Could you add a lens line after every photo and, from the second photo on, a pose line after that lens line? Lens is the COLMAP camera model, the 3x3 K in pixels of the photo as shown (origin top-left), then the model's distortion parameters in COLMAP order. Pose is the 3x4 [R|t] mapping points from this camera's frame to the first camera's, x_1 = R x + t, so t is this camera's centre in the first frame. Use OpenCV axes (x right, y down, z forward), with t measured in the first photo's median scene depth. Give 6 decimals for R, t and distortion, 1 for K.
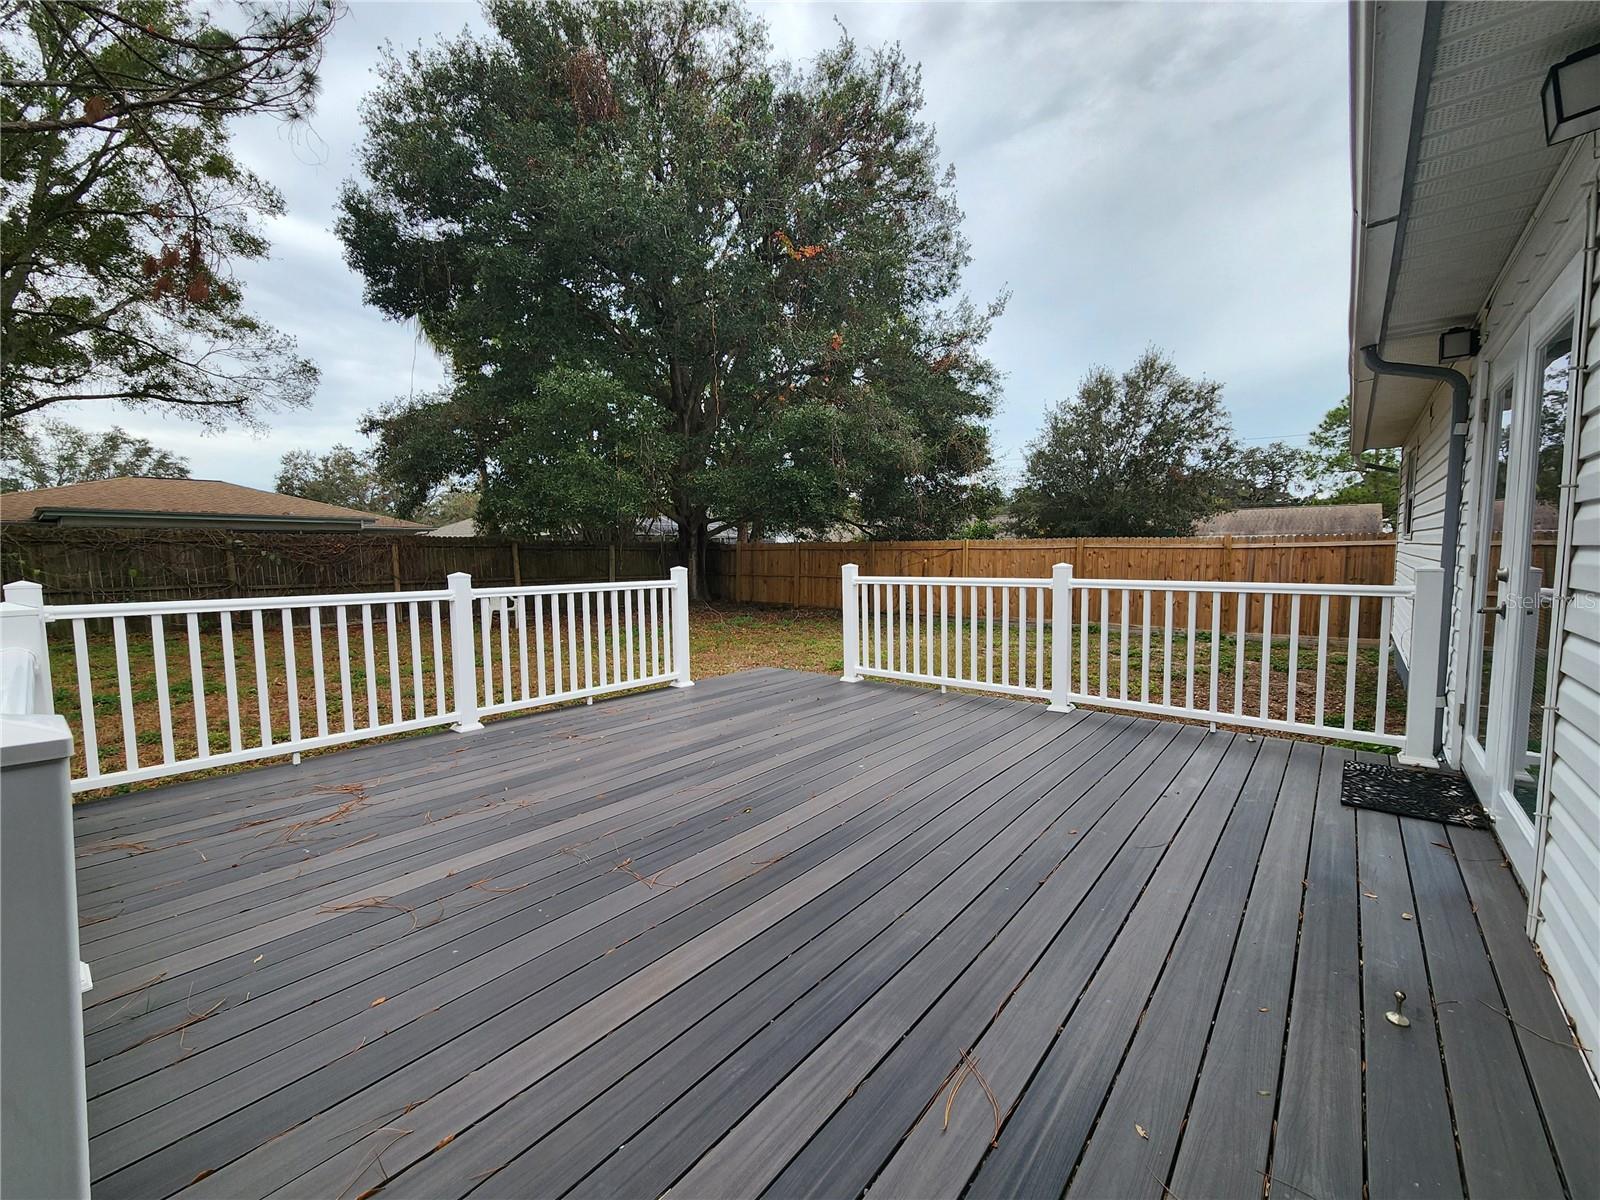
lens RADIAL K [[655.9, 0, 793.8], [0, 655.9, 603.6], [0, 0, 1]] dist [-0.002837, 0.000221]
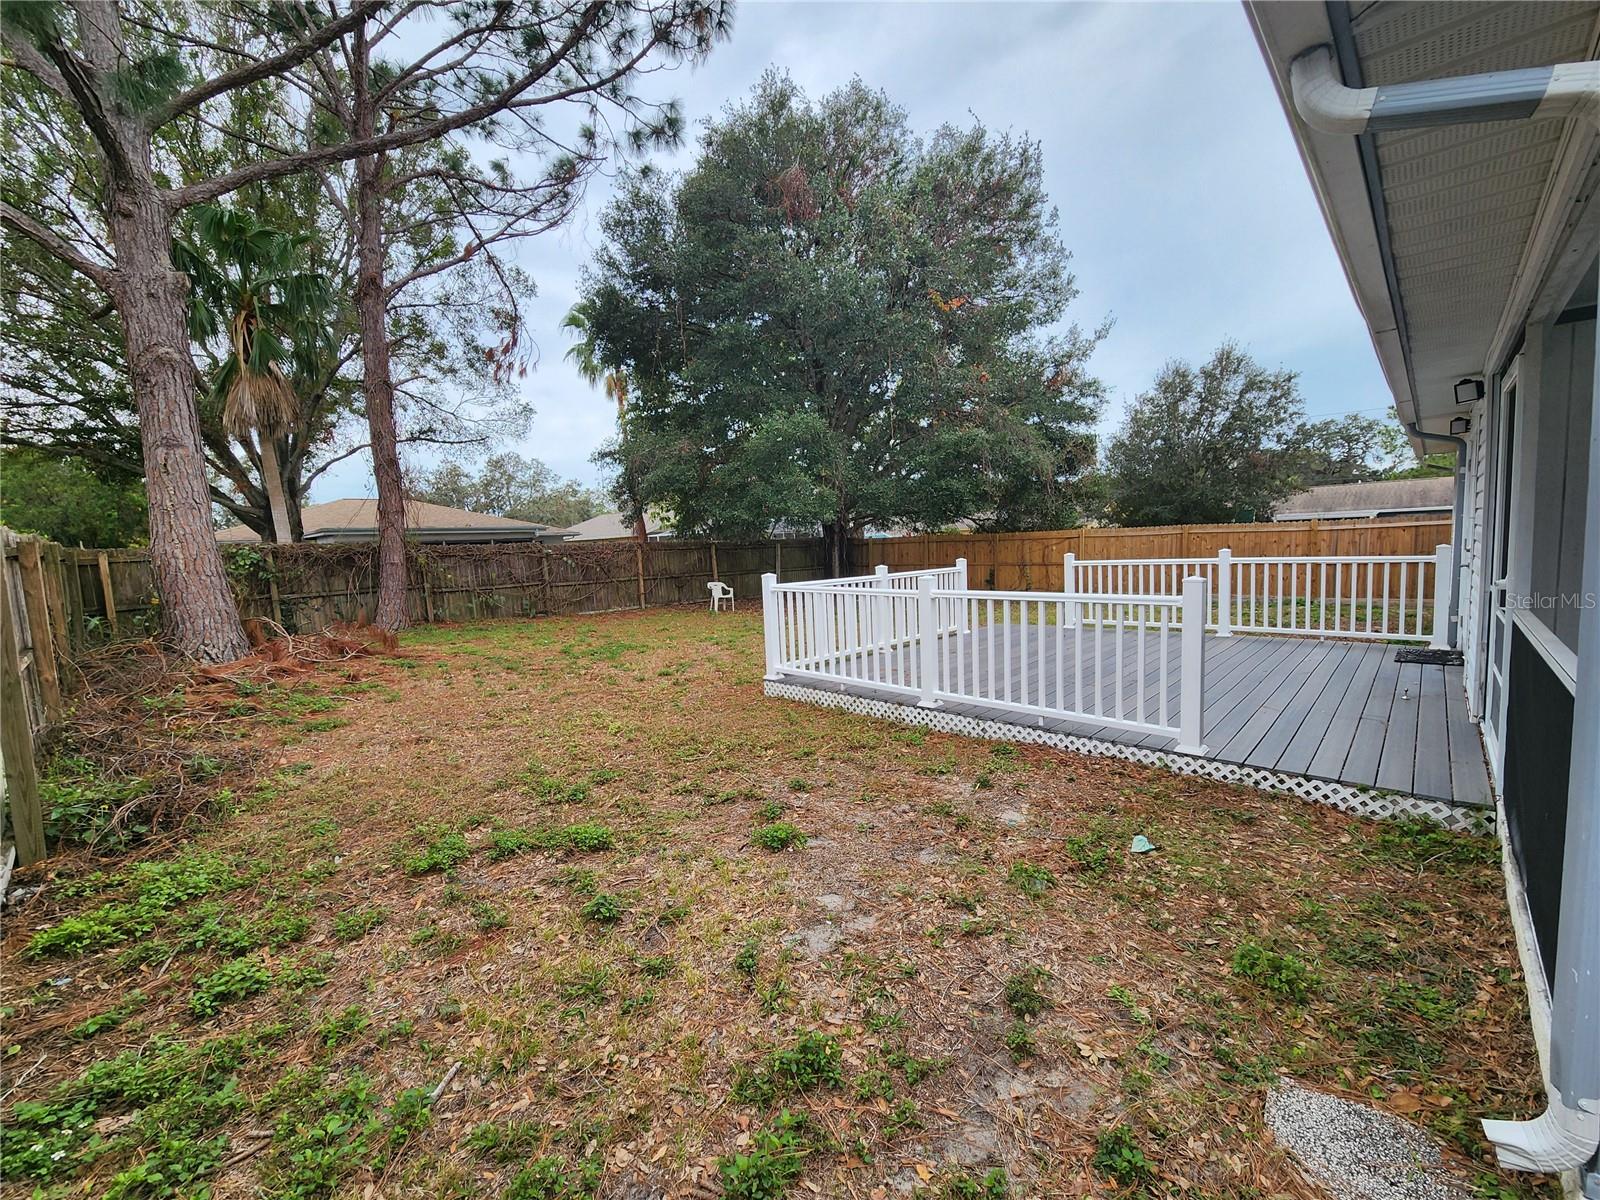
lens RADIAL K [[655.9, 0, 793.8], [0, 655.9, 603.6], [0, 0, 1]] dist [-0.002837, 0.000221]
pose [[0.996928, -0.026713, -0.073622, -0.161425], [0.027716, 0.999536, 0.012630, 0.007741], [0.073250, -0.014632, 0.997206, -0.215235]]
